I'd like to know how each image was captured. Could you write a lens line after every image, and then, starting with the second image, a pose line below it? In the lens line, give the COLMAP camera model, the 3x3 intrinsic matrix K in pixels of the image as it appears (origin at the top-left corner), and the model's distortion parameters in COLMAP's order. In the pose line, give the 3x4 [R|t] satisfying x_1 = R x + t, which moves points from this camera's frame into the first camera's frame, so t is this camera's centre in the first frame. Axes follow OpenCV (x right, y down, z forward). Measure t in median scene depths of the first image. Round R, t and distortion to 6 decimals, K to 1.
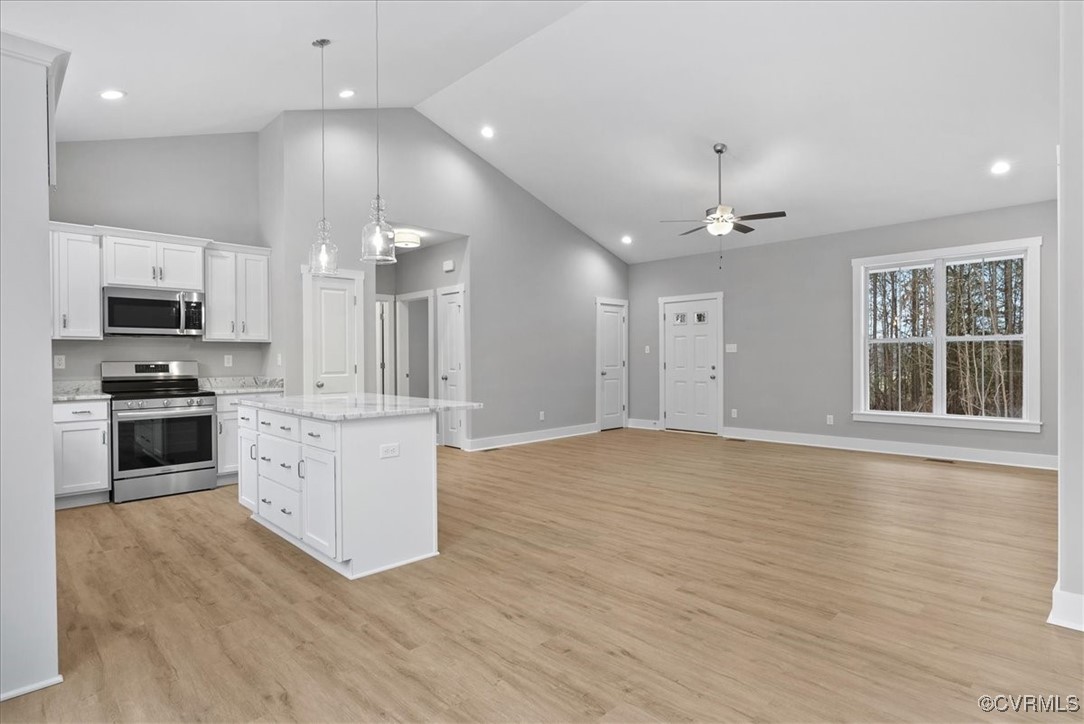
lens RADIAL K [[560.6, 0, 543.7], [0, 560.6, 362.5], [0, 0, 1]] dist [-0.006556, 0.001835]
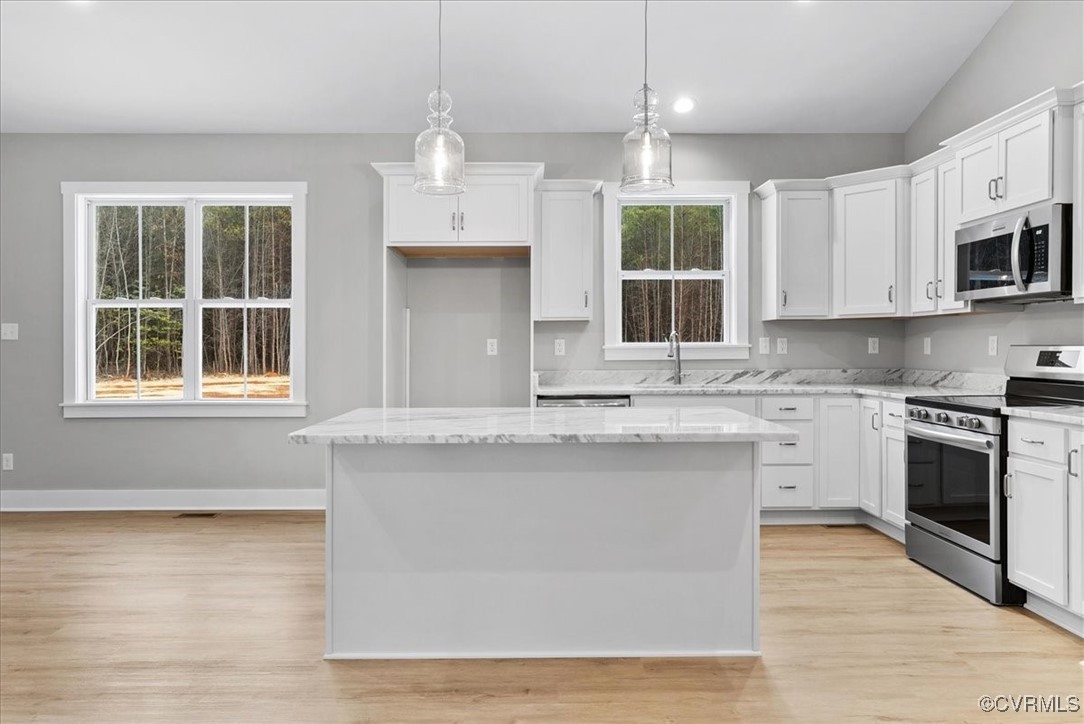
lens RADIAL K [[708.8, 0, 540.4], [0, 708.8, 355.2], [0, 0, 1]] dist [-0.002024, 0.000336]
pose [[-0.693252, 0.018850, -0.720449, 0.147706], [0.003188, 0.999728, 0.023090, -0.011190], [0.720689, 0.013711, -0.693123, 1.216758]]
